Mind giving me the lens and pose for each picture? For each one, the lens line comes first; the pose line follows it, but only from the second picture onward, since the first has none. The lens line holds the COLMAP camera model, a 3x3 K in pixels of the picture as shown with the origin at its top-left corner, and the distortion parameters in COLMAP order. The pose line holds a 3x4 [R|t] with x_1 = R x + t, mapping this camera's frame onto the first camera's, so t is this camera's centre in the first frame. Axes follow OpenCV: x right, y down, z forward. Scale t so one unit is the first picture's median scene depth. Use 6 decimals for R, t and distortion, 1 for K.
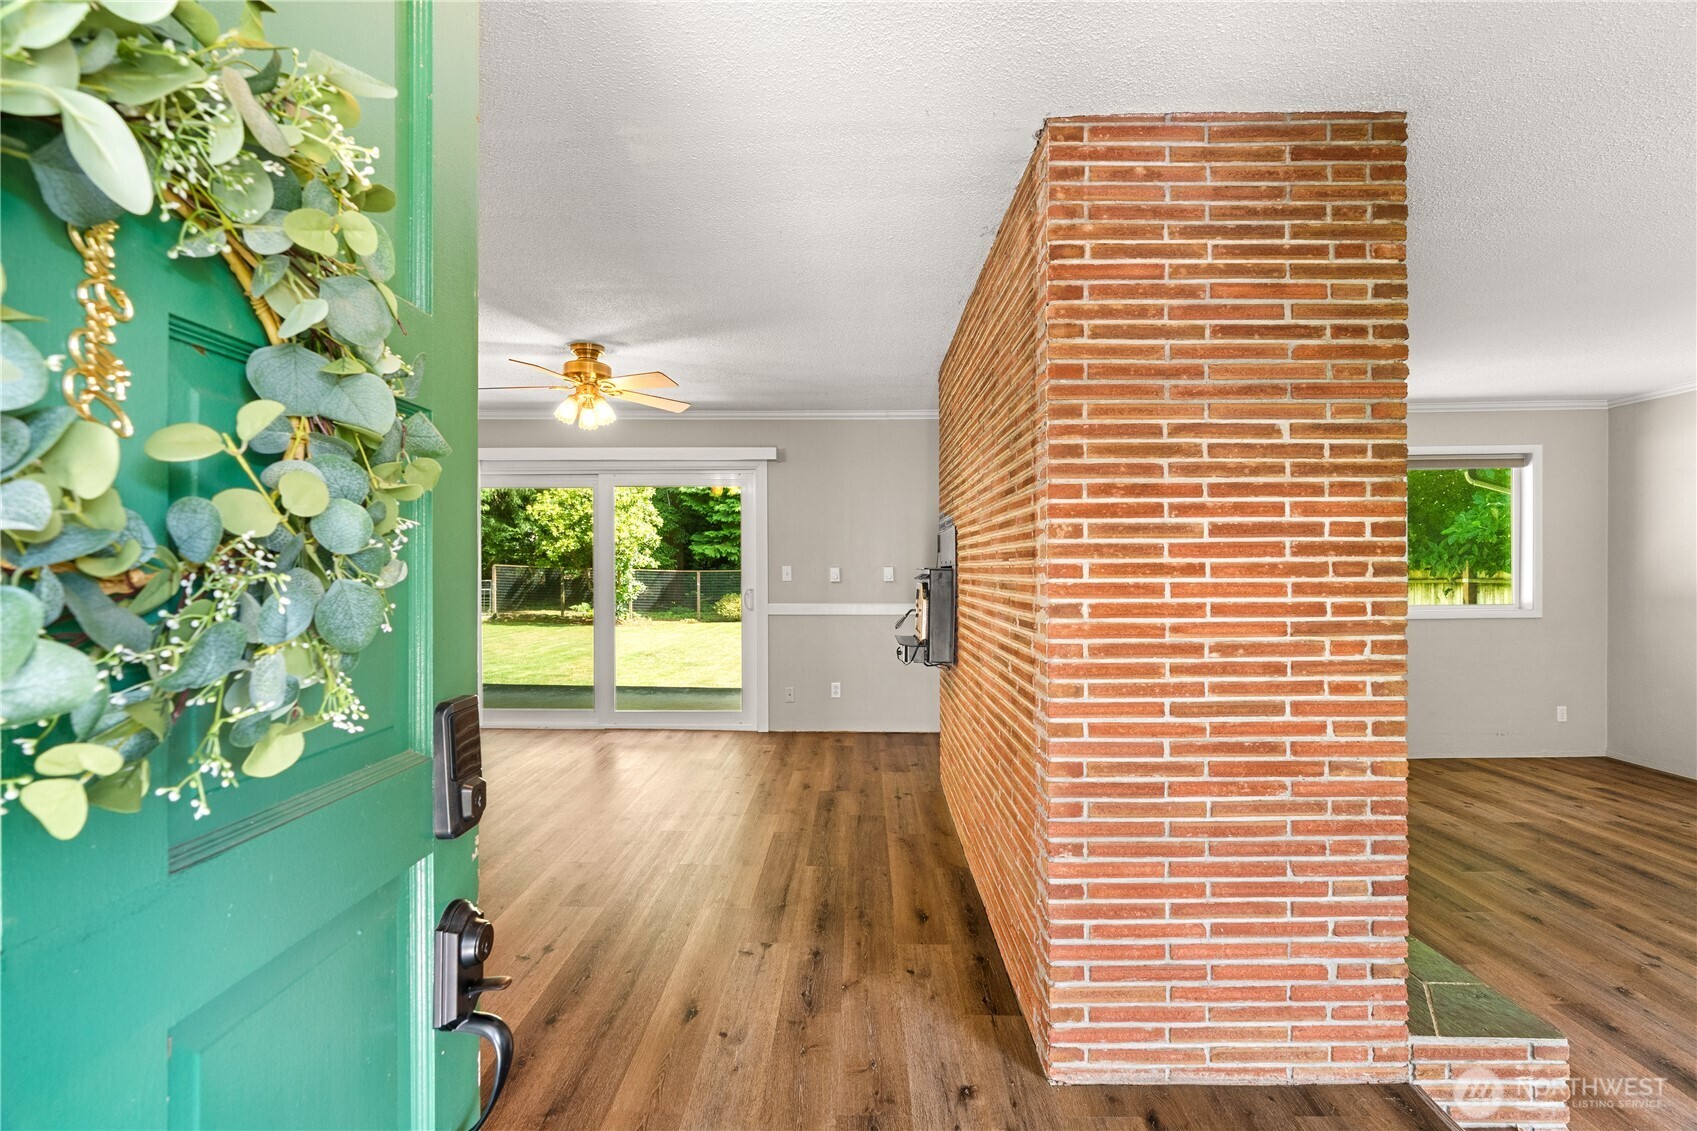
lens RADIAL K [[780.6, 0, 852.9], [0, 780.6, 561.0], [0, 0, 1]] dist [-0.000618, 0.001611]
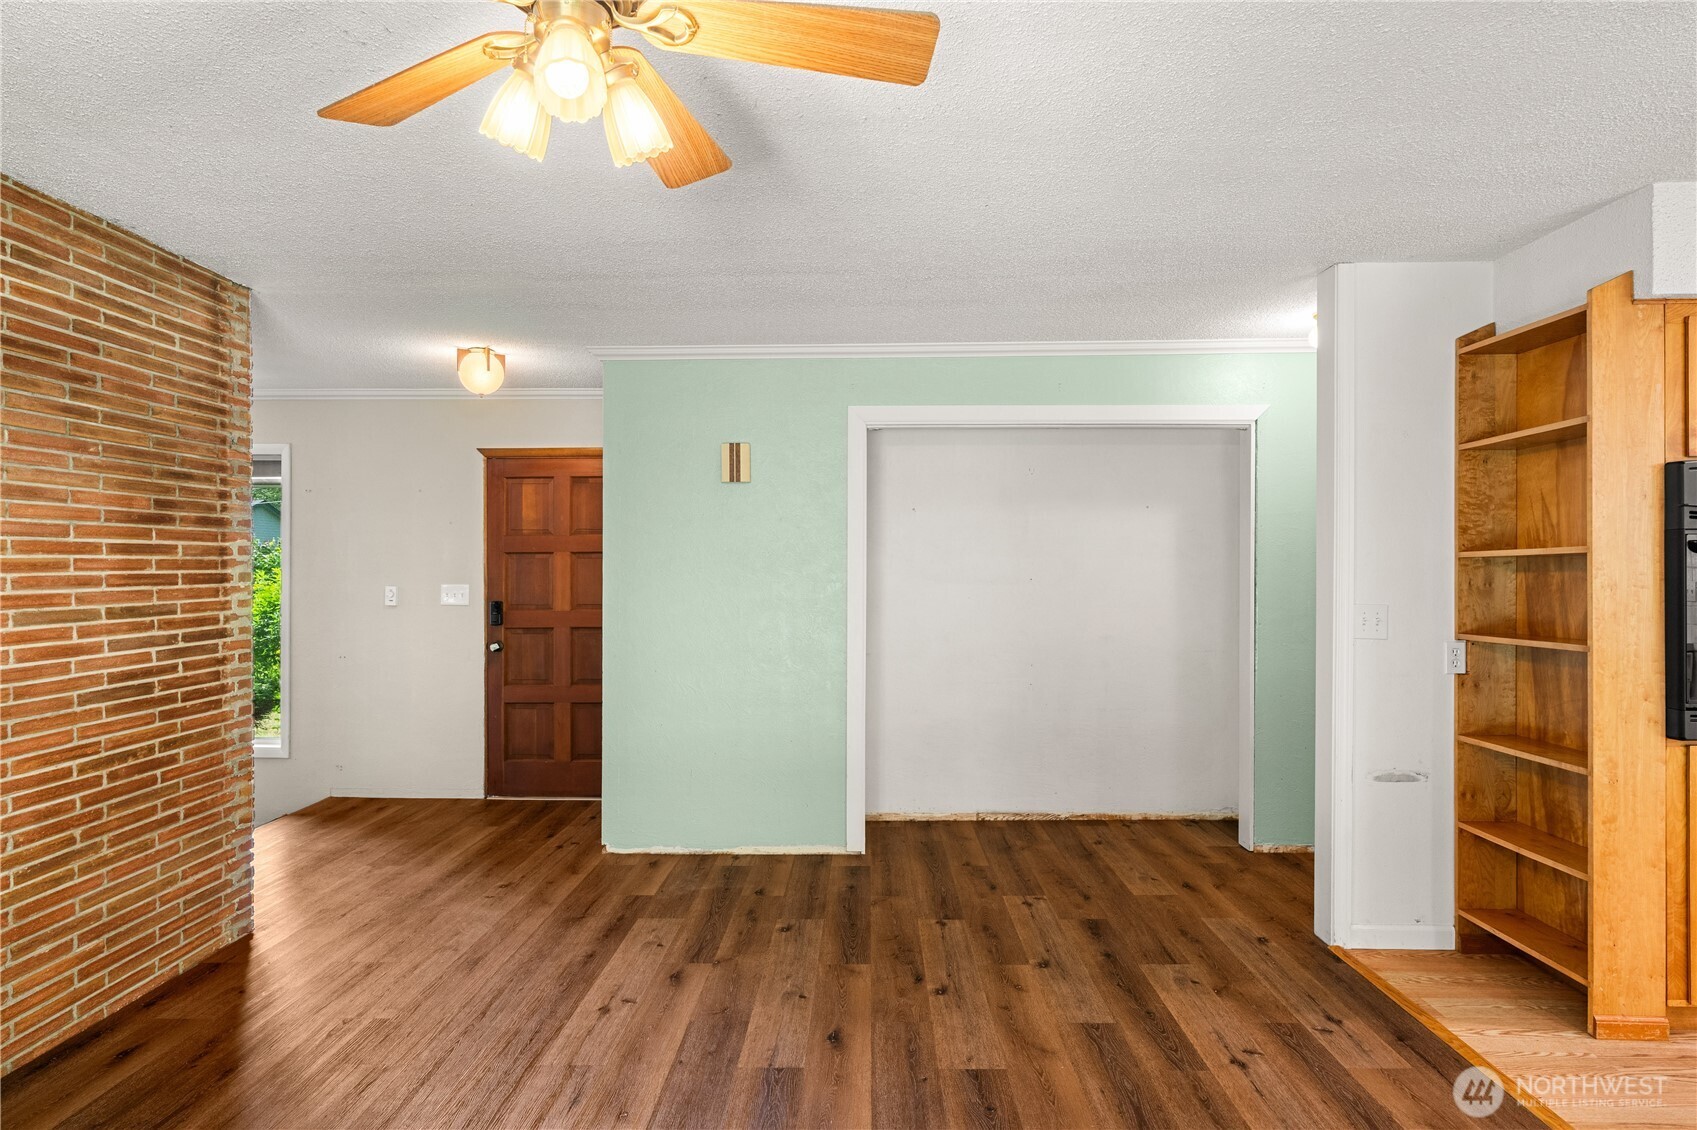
lens RADIAL K [[910.7, 0, 848.8], [0, 910.7, 571.4], [0, 0, 1]] dist [0.001436, 0.000242]
pose [[-0.999954, 0.001618, 0.009469, -0.307451], [0.001630, 0.999998, 0.001269, -0.006959], [-0.009467, 0.001285, -0.999954, 0.923417]]
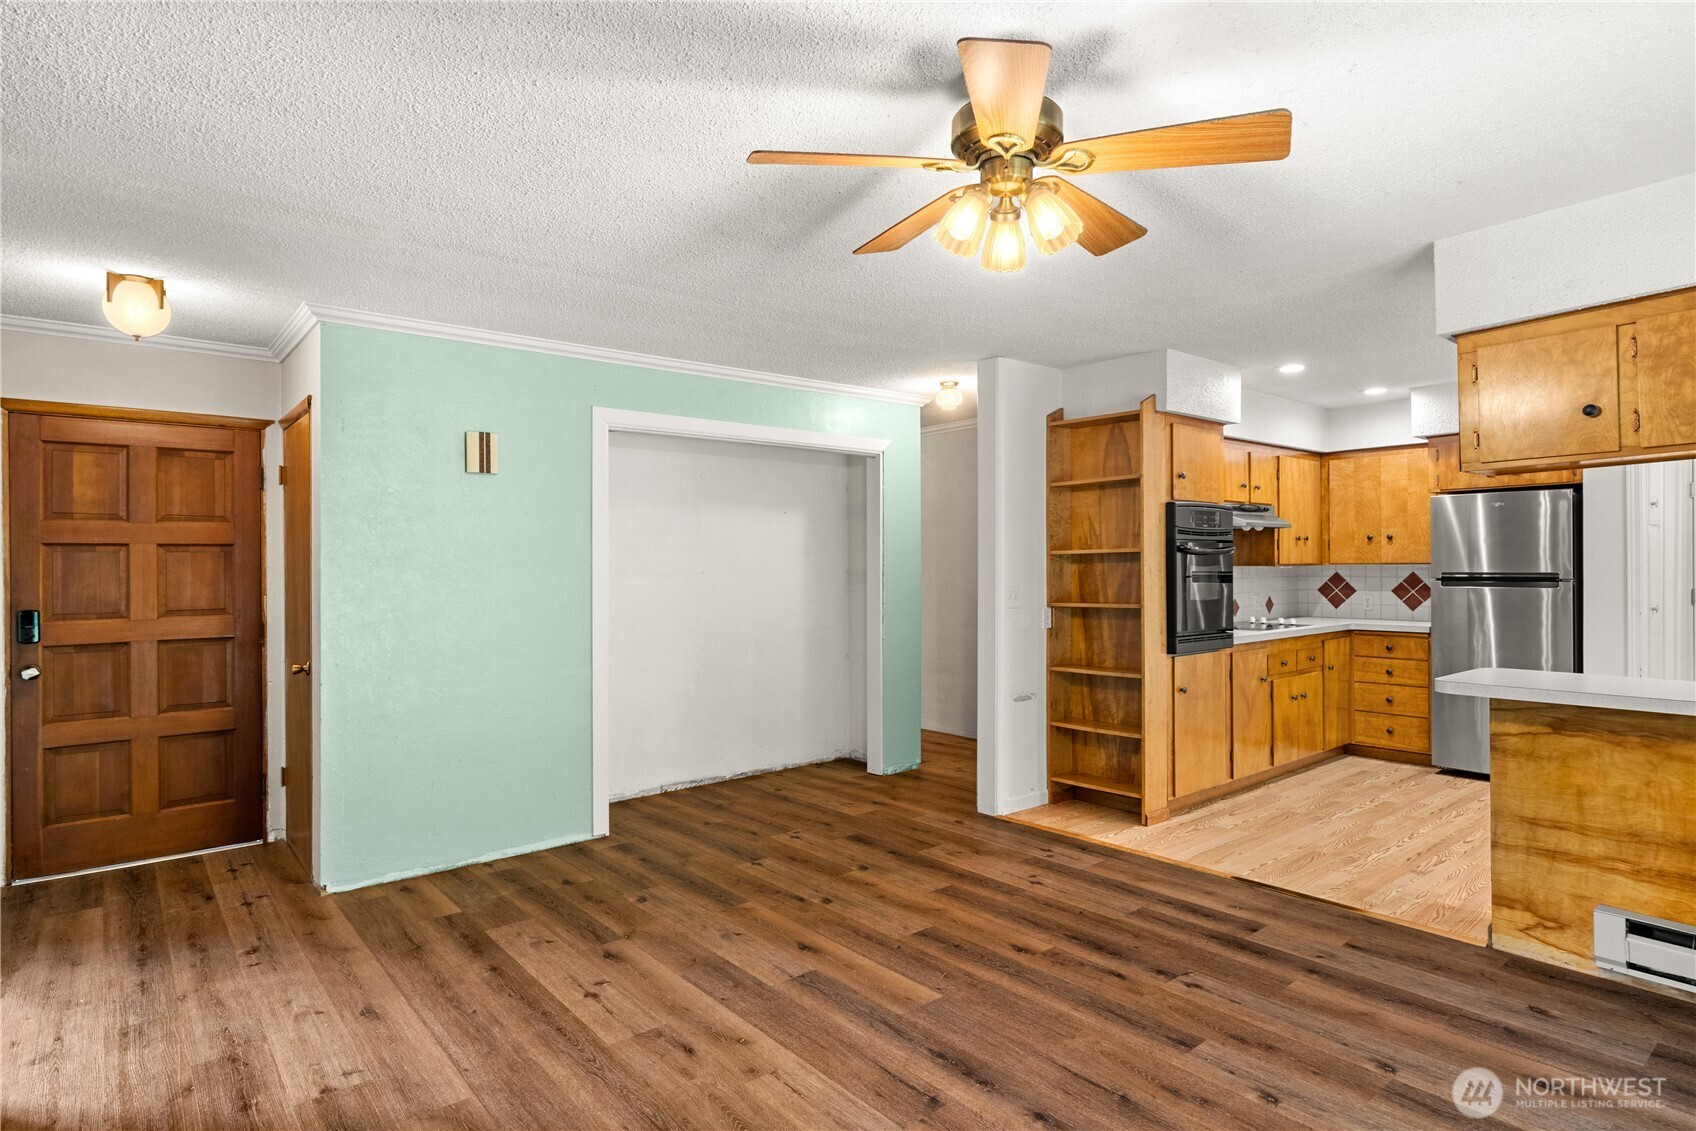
lens RADIAL K [[910.1, 0, 848.3], [0, 910.1, 571.9], [0, 0, 1]] dist [0.001436, 0.000242]
pose [[-0.761343, 0.010285, -0.648268, 0.033385], [0.006926, 0.999946, 0.007730, -0.005516], [0.648313, 0.001395, -0.761373, 0.906354]]
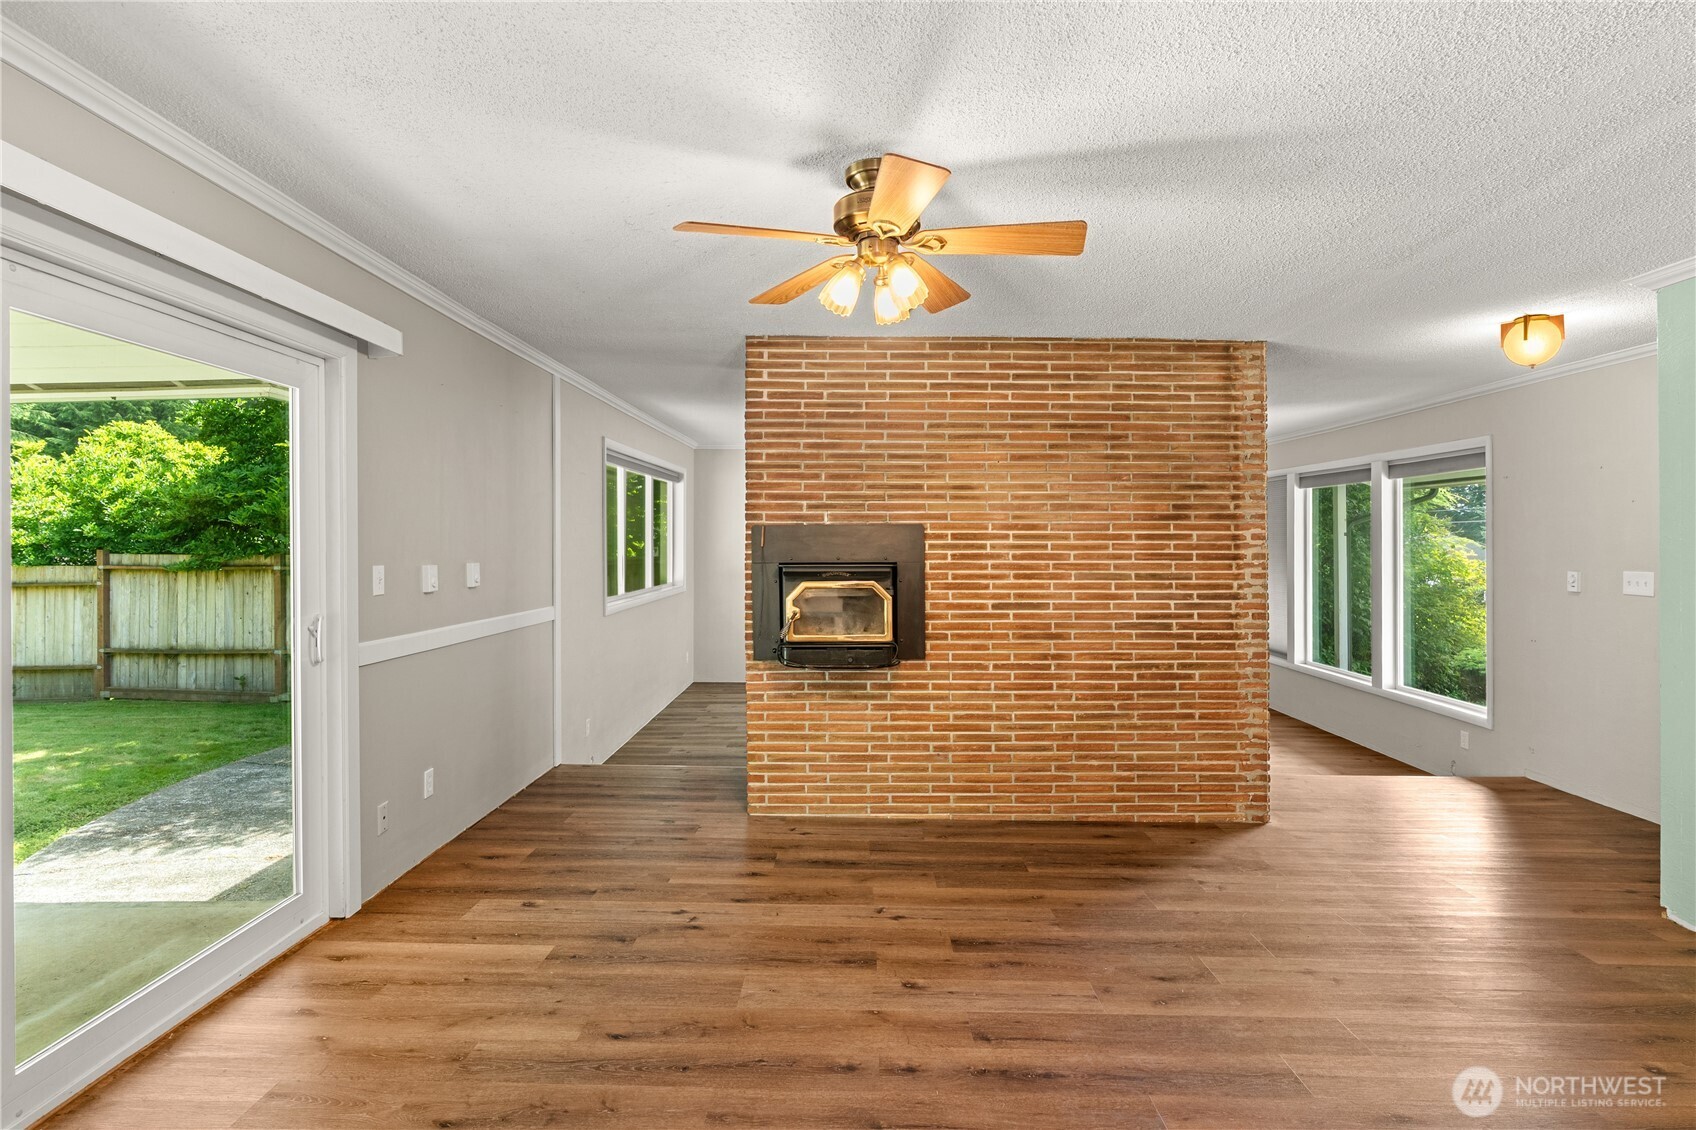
lens RADIAL K [[836.4, 0, 854.3], [0, 836.4, 560.0], [0, 0, 1]] dist [-0.000896, 0.000547]
pose [[-0.010573, -0.011162, 0.999882, -0.626510], [-0.009669, 0.999892, 0.011060, -0.004775], [-0.999897, -0.009551, -0.010680, 0.703716]]
